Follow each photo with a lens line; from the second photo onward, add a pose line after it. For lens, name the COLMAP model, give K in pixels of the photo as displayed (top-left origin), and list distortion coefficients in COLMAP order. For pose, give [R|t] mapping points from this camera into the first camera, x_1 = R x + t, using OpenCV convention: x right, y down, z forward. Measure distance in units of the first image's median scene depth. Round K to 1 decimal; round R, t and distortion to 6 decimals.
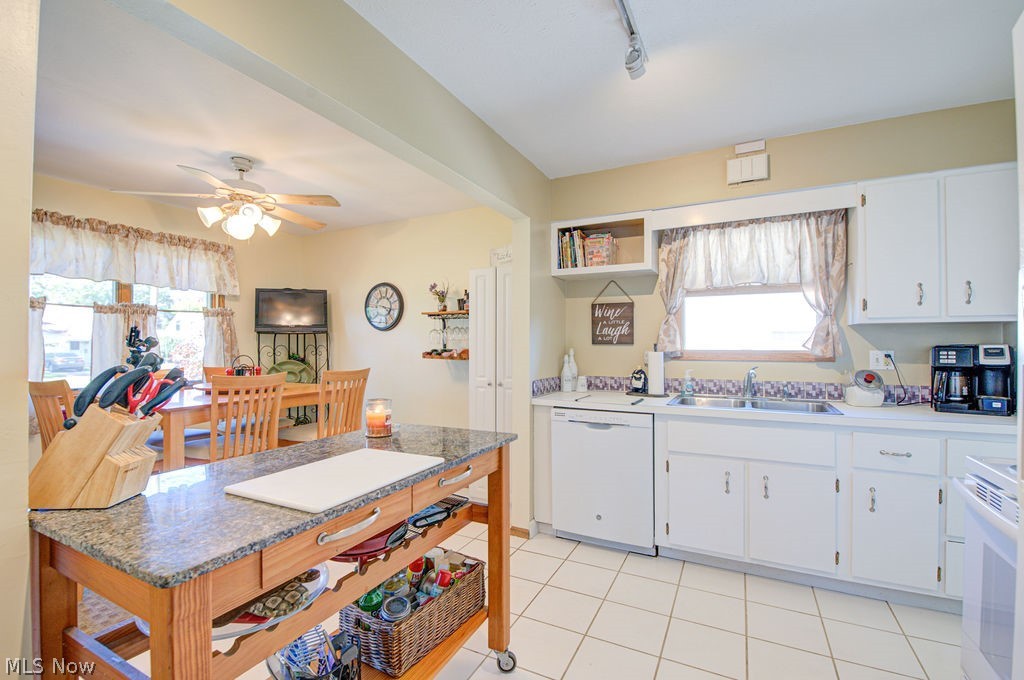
lens RADIAL K [[446.3, 0, 513.9], [0, 446.3, 343.0], [0, 0, 1]] dist [-0.005544, -0.000725]
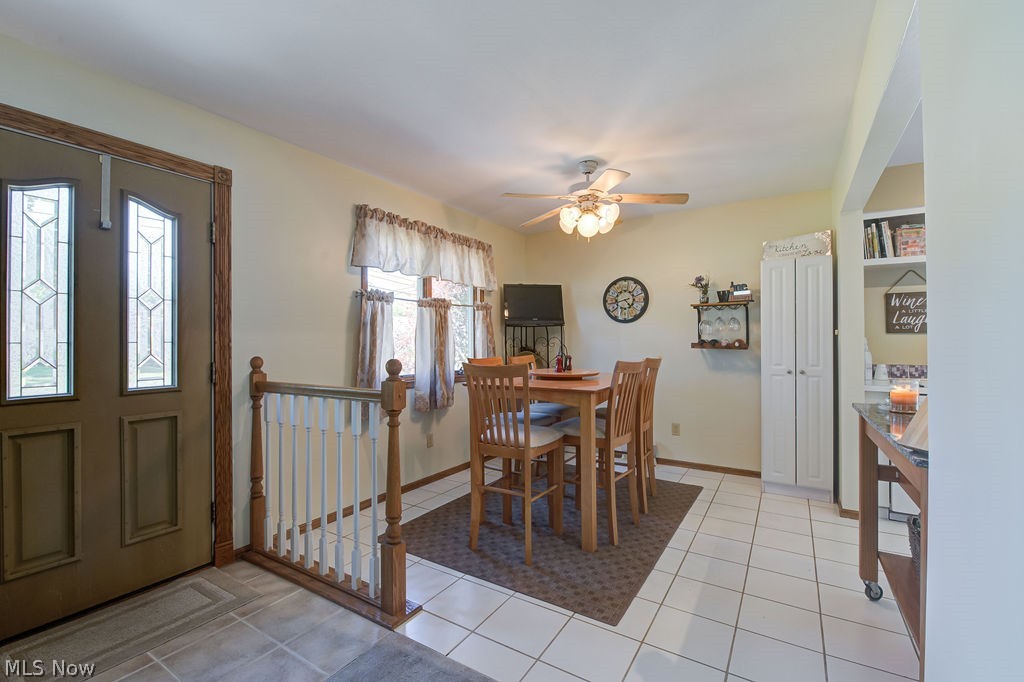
lens RADIAL K [[446.3, 0, 512.1], [0, 446.3, 340.4], [0, 0, 1]] dist [-0.005544, -0.000725]
pose [[0.996367, -0.003633, -0.085088, -0.594214], [0.003571, 0.999993, -0.000881, 0.017197], [0.085091, 0.000574, 0.996373, -0.081682]]
